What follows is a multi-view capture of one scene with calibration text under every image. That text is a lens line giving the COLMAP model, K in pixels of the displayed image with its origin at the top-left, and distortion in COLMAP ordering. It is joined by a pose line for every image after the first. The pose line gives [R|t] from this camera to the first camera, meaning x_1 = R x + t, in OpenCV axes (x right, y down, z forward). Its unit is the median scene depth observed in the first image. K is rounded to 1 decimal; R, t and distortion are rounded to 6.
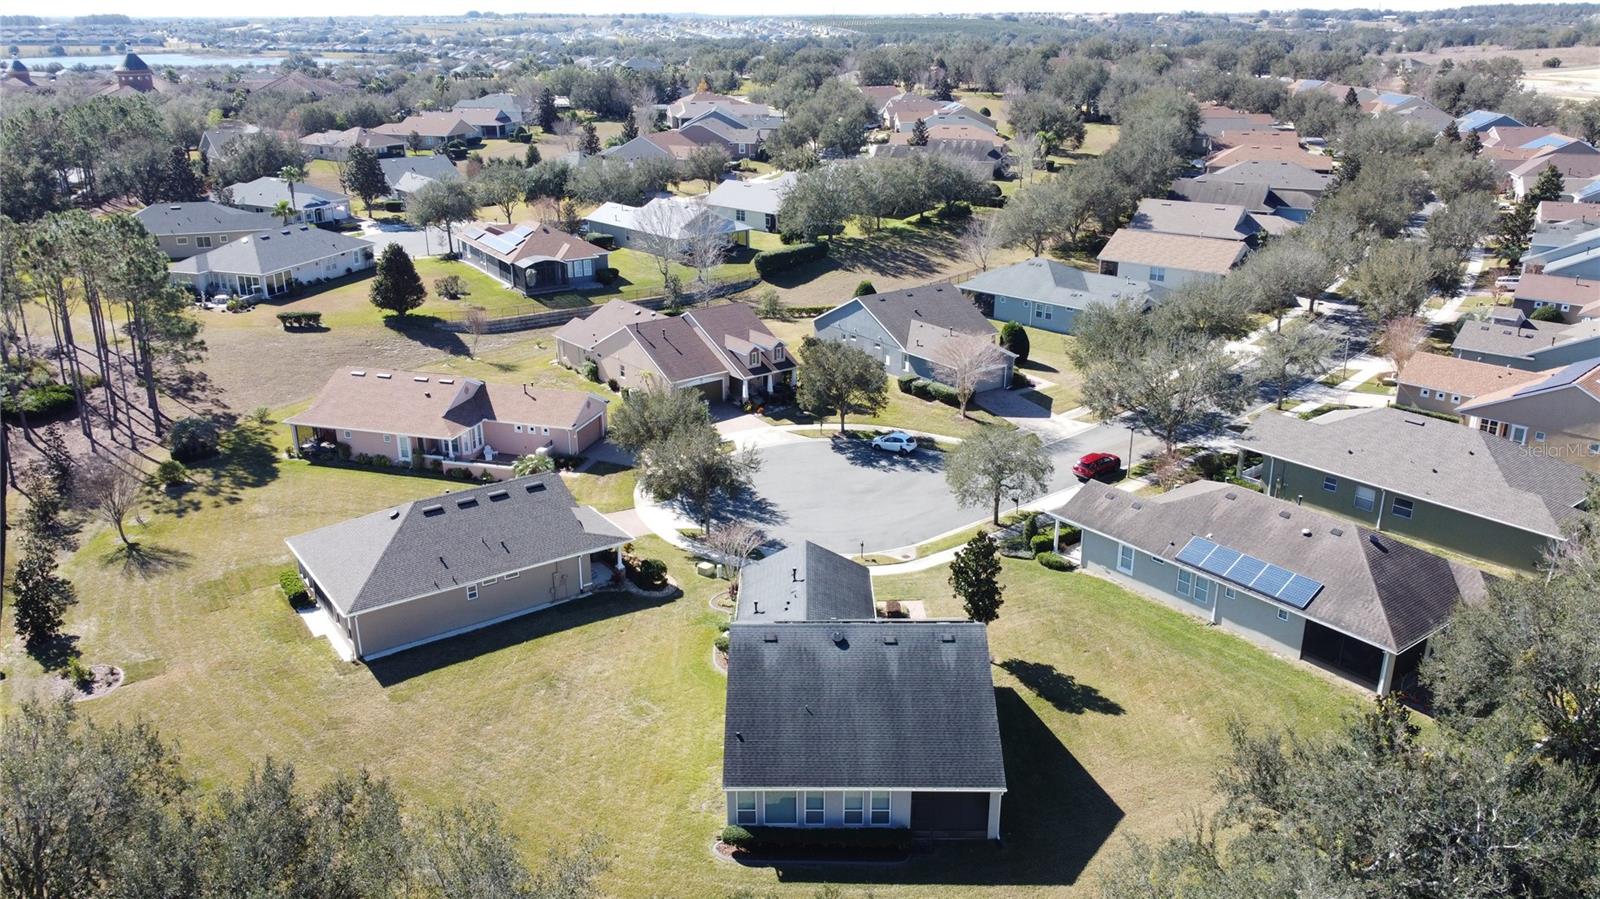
lens RADIAL K [[1189.7, 0, 800.0], [0, 1189.7, 449.5], [0, 0, 1]] dist [0.008460, -0.008925]
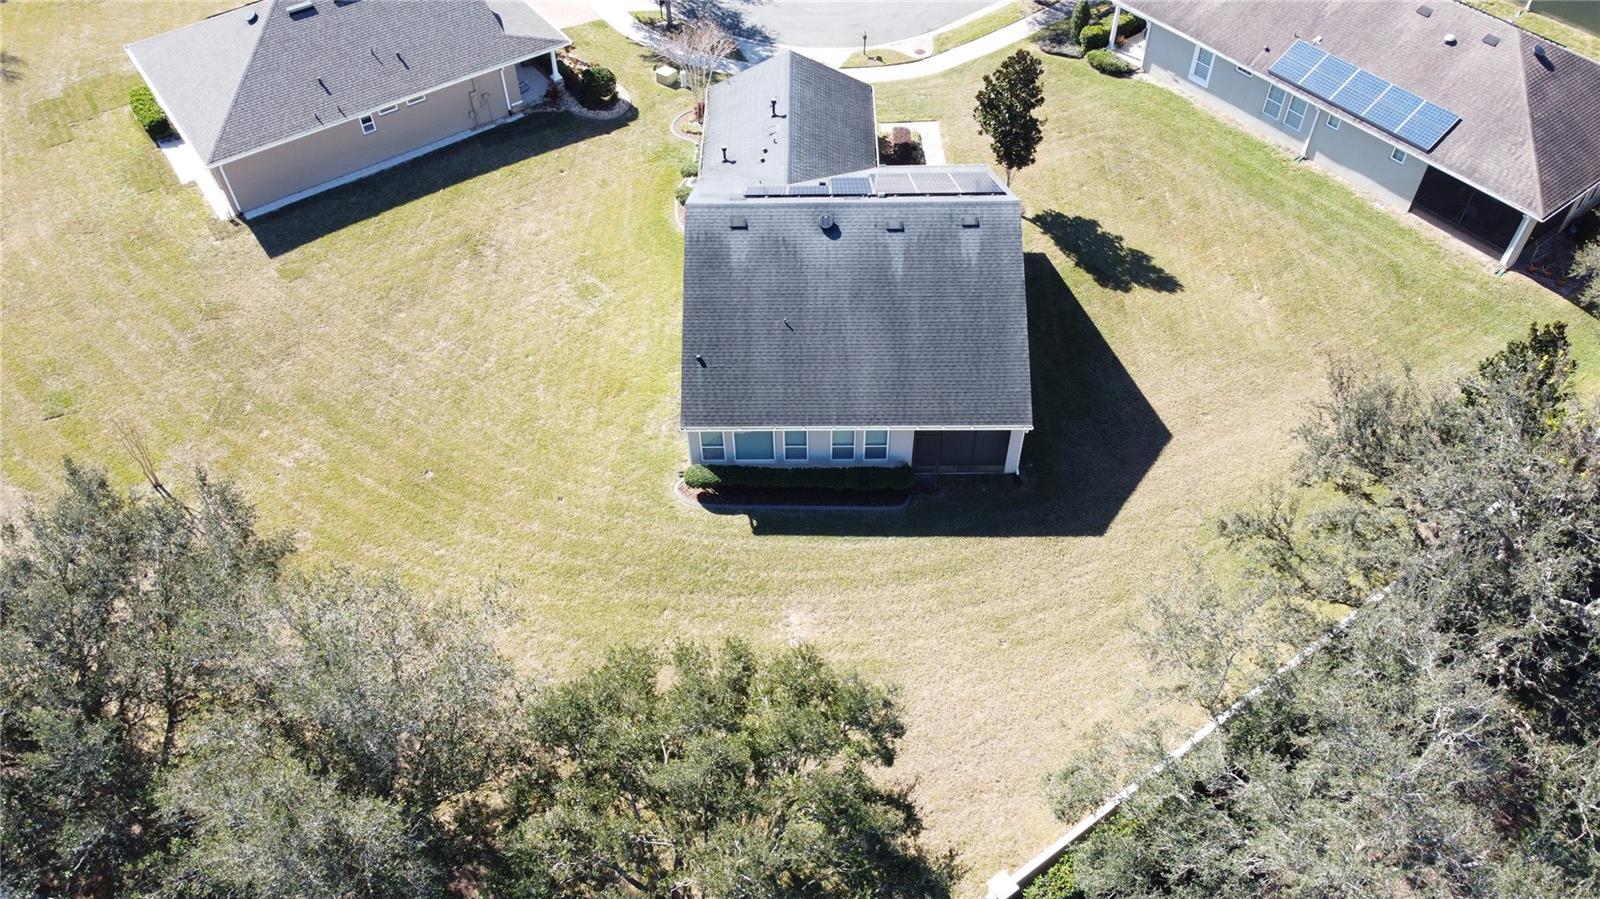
lens RADIAL K [[1201.9, 0, 798.9], [0, 1201.9, 443.7], [0, 0, 1]] dist [0.001372, -0.005539]
pose [[0.999942, -0.006508, -0.008578, 0.016541], [0.009762, 0.884087, 0.467221, -0.065024], [0.004543, -0.467278, 0.884099, 0.206634]]
